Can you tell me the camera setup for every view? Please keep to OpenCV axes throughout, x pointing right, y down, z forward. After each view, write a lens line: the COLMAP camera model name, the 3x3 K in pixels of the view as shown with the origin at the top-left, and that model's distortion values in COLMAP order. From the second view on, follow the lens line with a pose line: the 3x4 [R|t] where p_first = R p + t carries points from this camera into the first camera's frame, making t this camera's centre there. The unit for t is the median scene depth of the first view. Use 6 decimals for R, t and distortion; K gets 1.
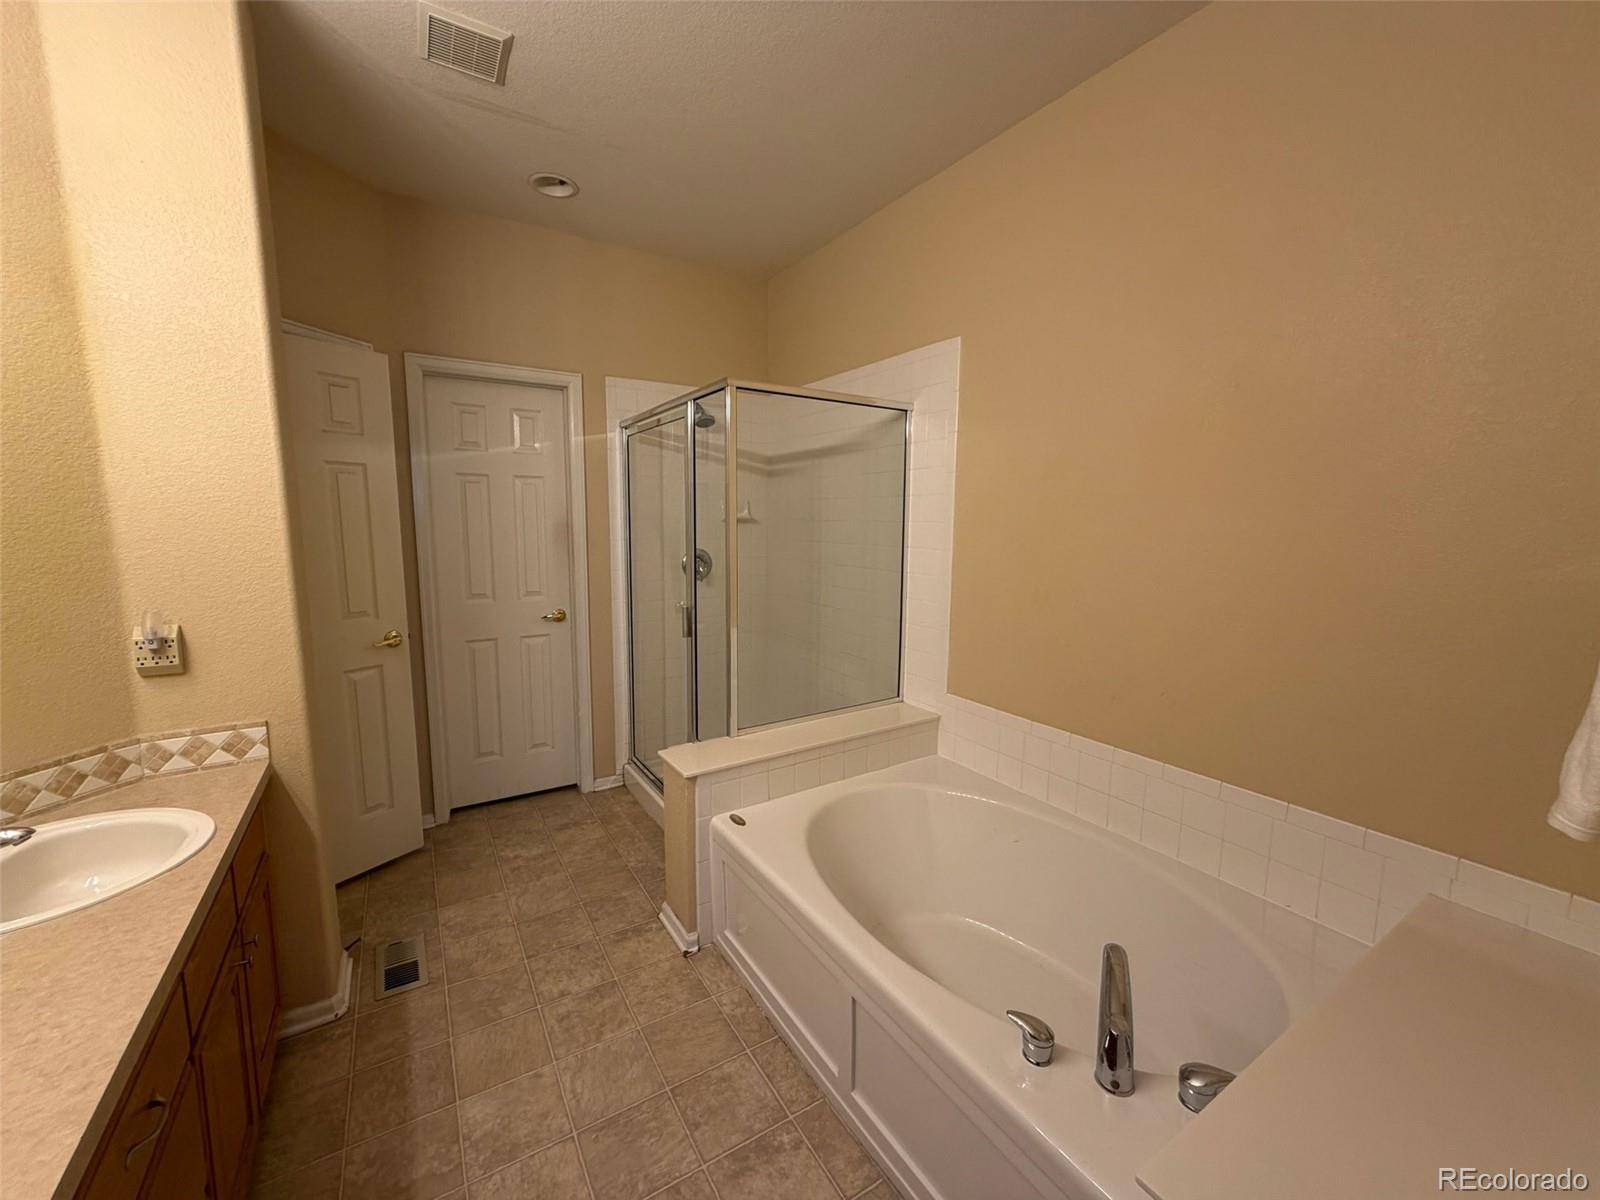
lens RADIAL K [[634.1, 0, 794.7], [0, 634.1, 601.0], [0, 0, 1]] dist [0.000349, 0.000175]
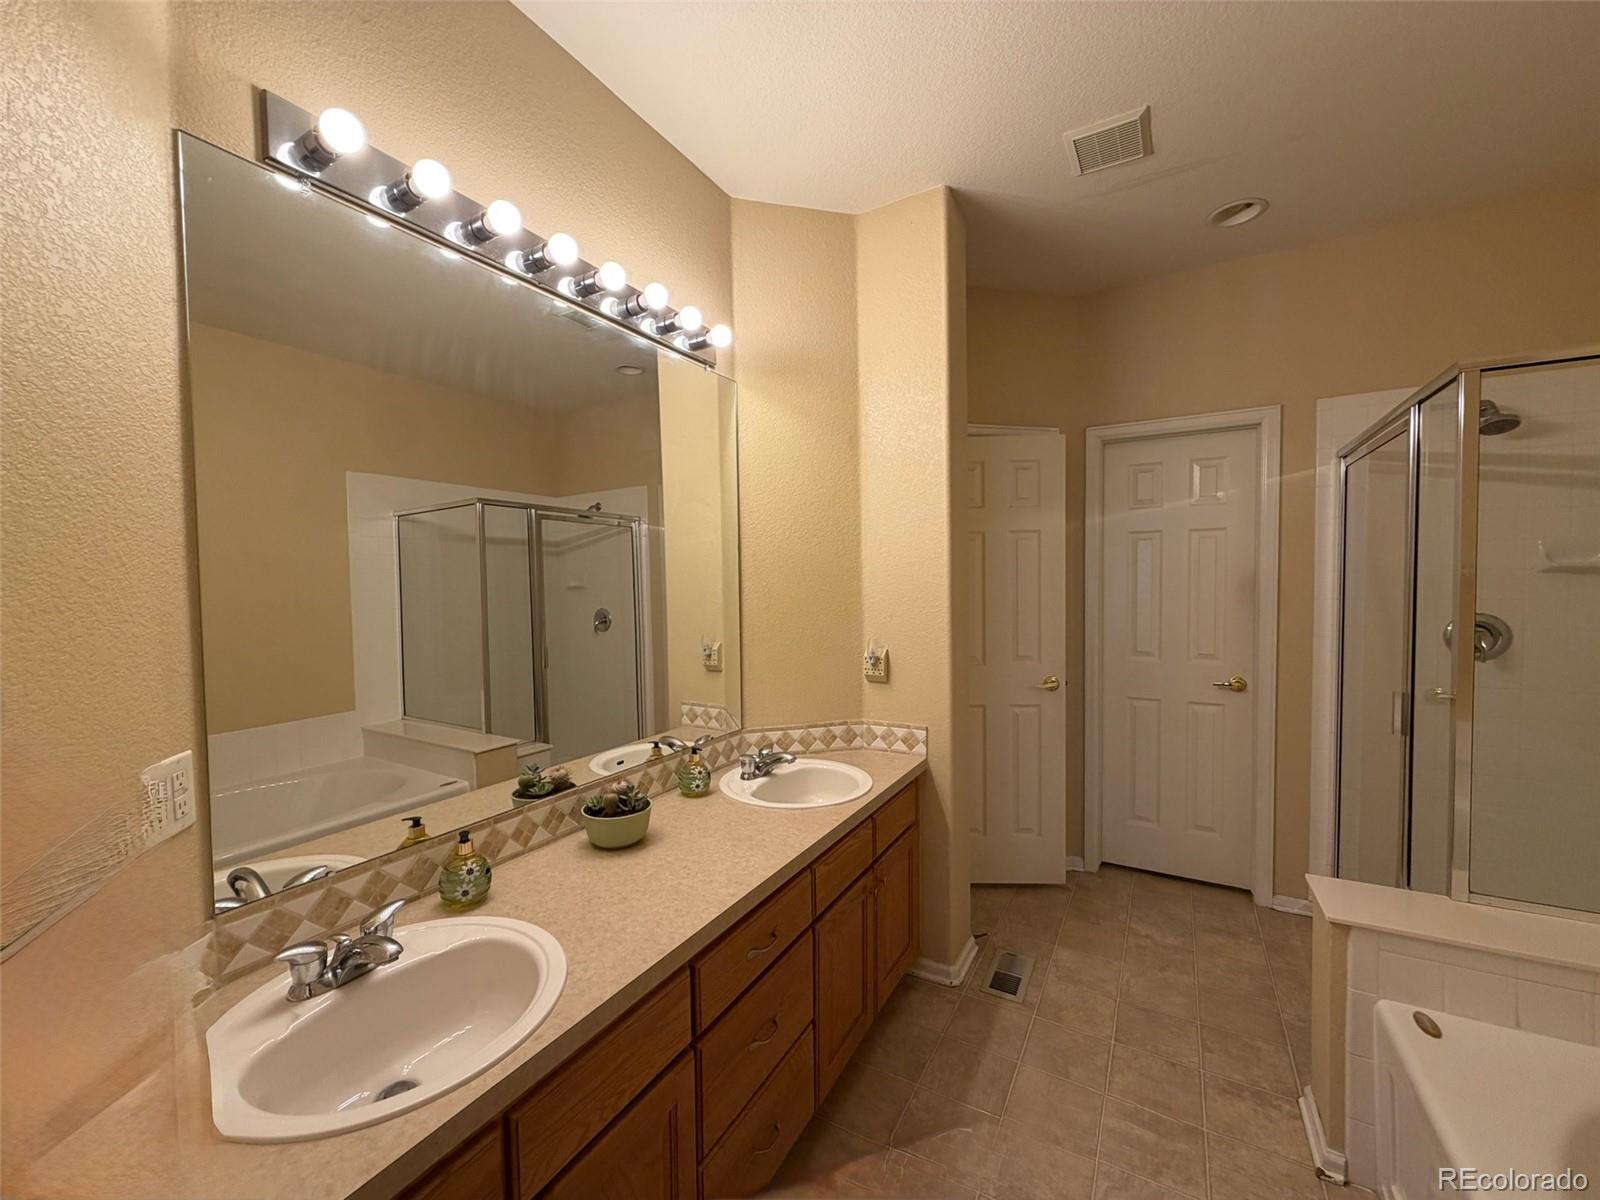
lens RADIAL K [[634.1, 0, 794.7], [0, 634.1, 601.0], [0, 0, 1]] dist [0.000349, 0.000175]
pose [[0.473034, 0.015287, -0.880912, 0.165735], [-0.098476, 0.994502, -0.035622, -0.000236], [0.875524, 0.103599, 0.471938, 0.076692]]
